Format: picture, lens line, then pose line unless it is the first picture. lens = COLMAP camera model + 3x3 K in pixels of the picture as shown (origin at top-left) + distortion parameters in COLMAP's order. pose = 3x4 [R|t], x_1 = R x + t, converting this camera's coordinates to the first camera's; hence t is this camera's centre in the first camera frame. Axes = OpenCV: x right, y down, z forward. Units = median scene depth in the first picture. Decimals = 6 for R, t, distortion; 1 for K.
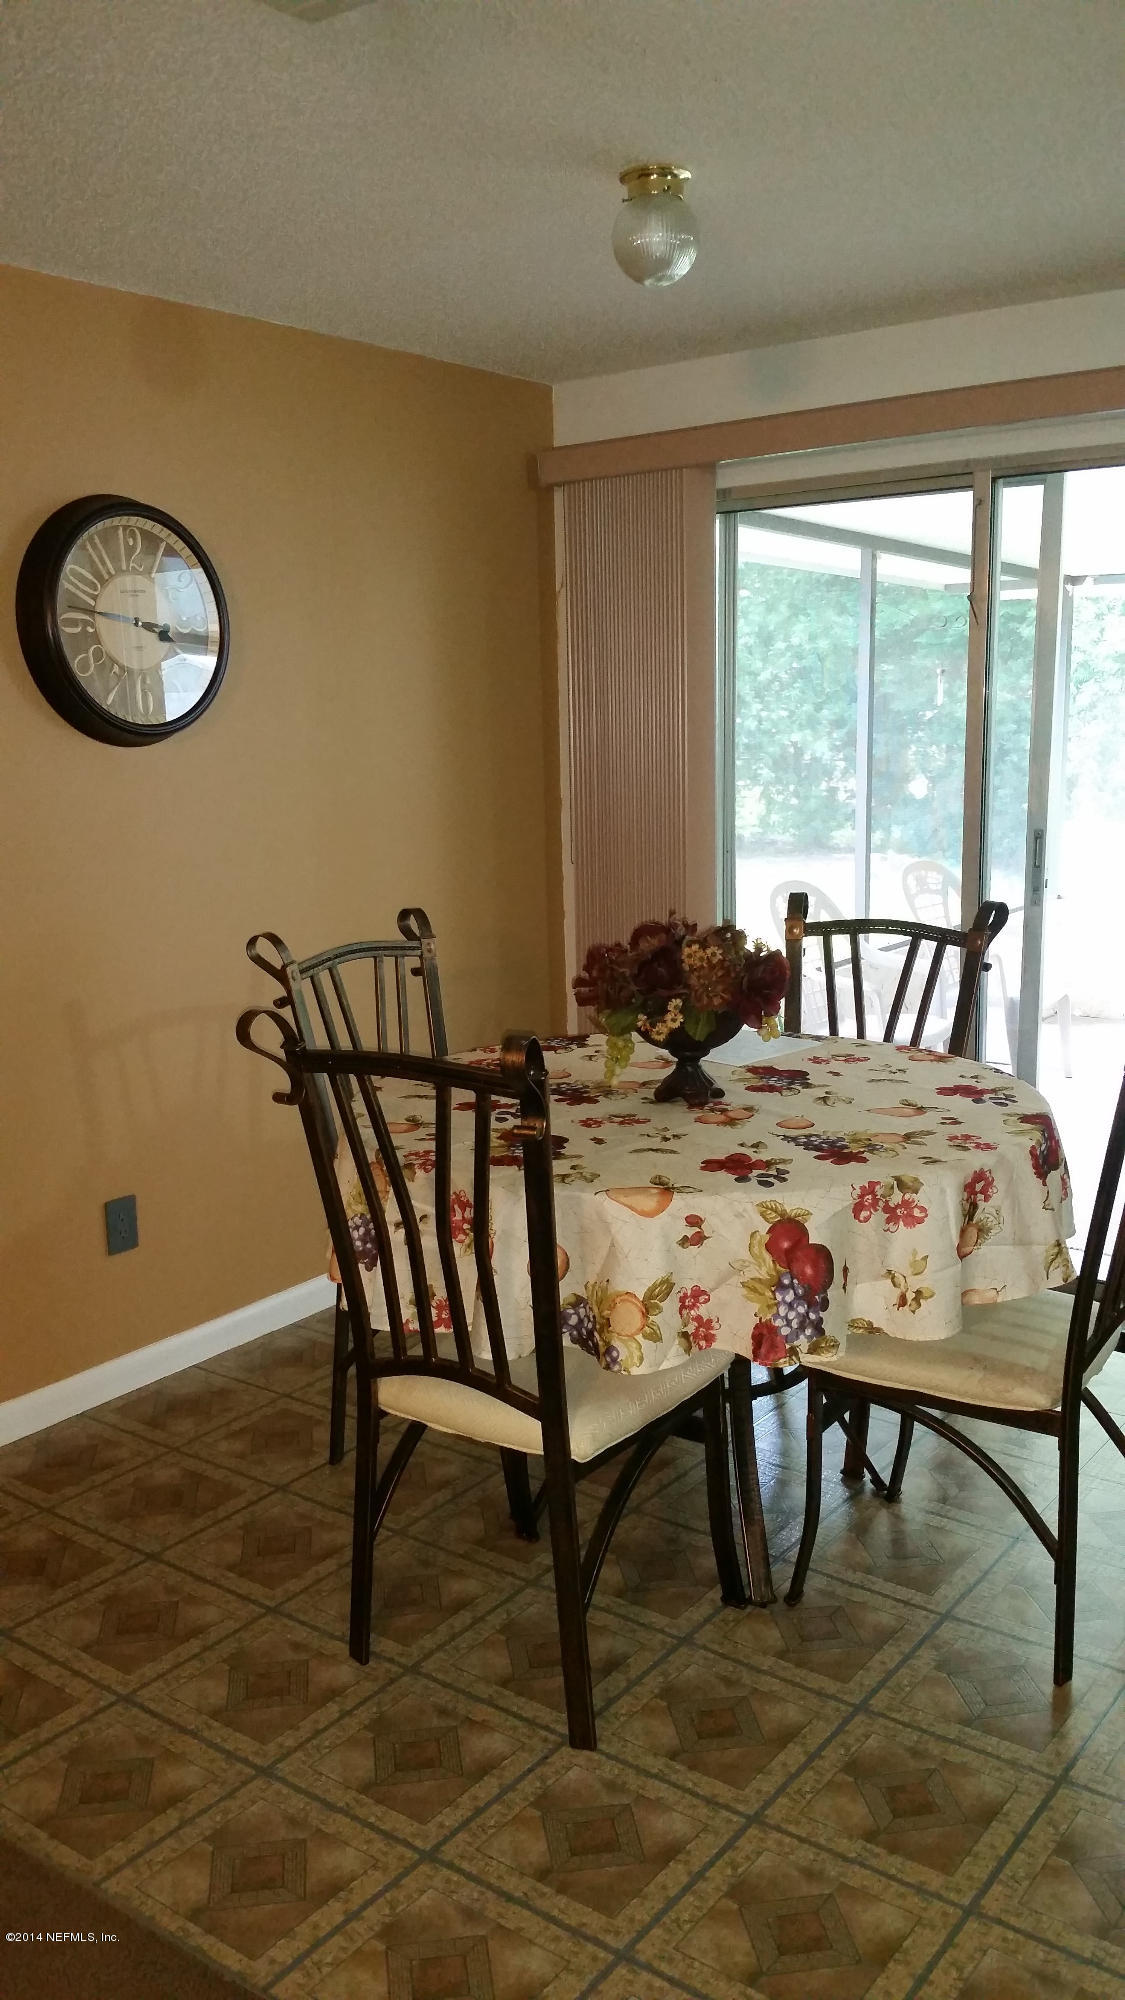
lens RADIAL K [[1608.7, 0, 512.6], [0, 1608.7, 1003.5], [0, 0, 1]] dist [0.145996, -0.308538]
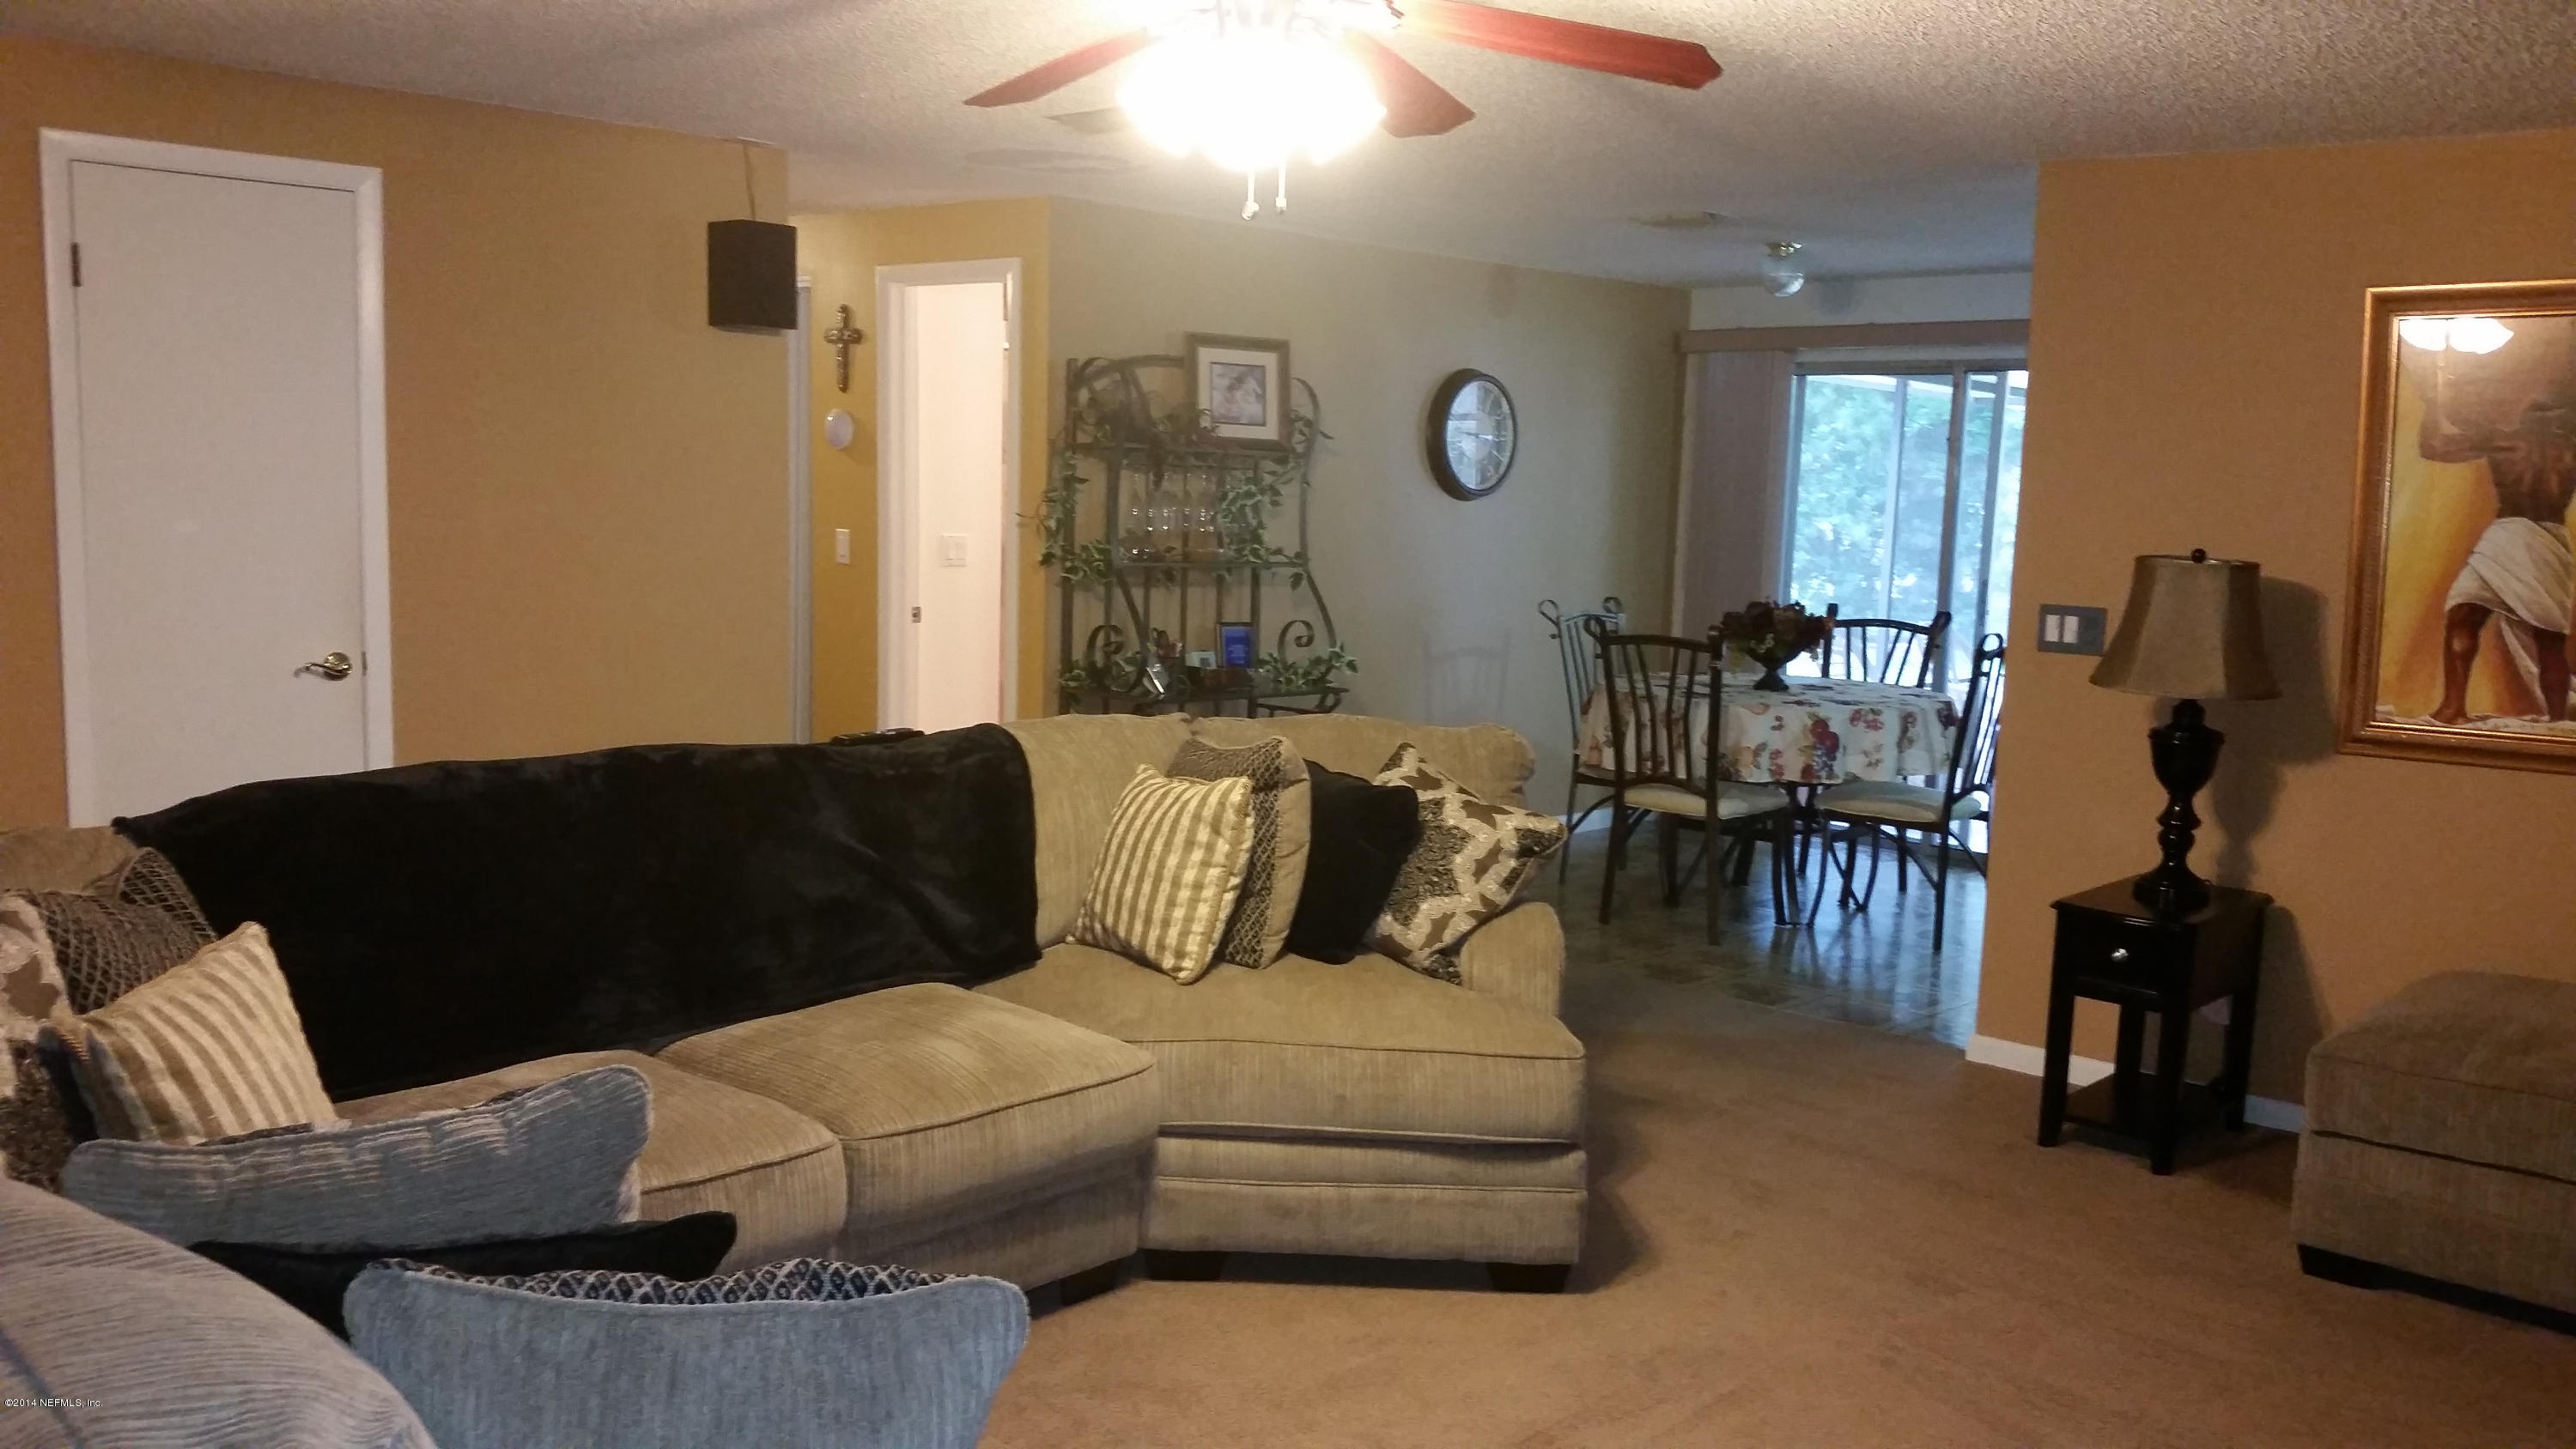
lens RADIAL K [[2071.7, 0, 1288.7], [0, 2071.7, 733.2], [0, 0, 1]] dist [0.145996, -0.308538]
pose [[0.995000, 0.064140, -0.076563, -0.286086], [-0.068000, 0.996485, -0.048919, 0.282392], [0.073157, 0.053880, 0.995864, -1.626527]]
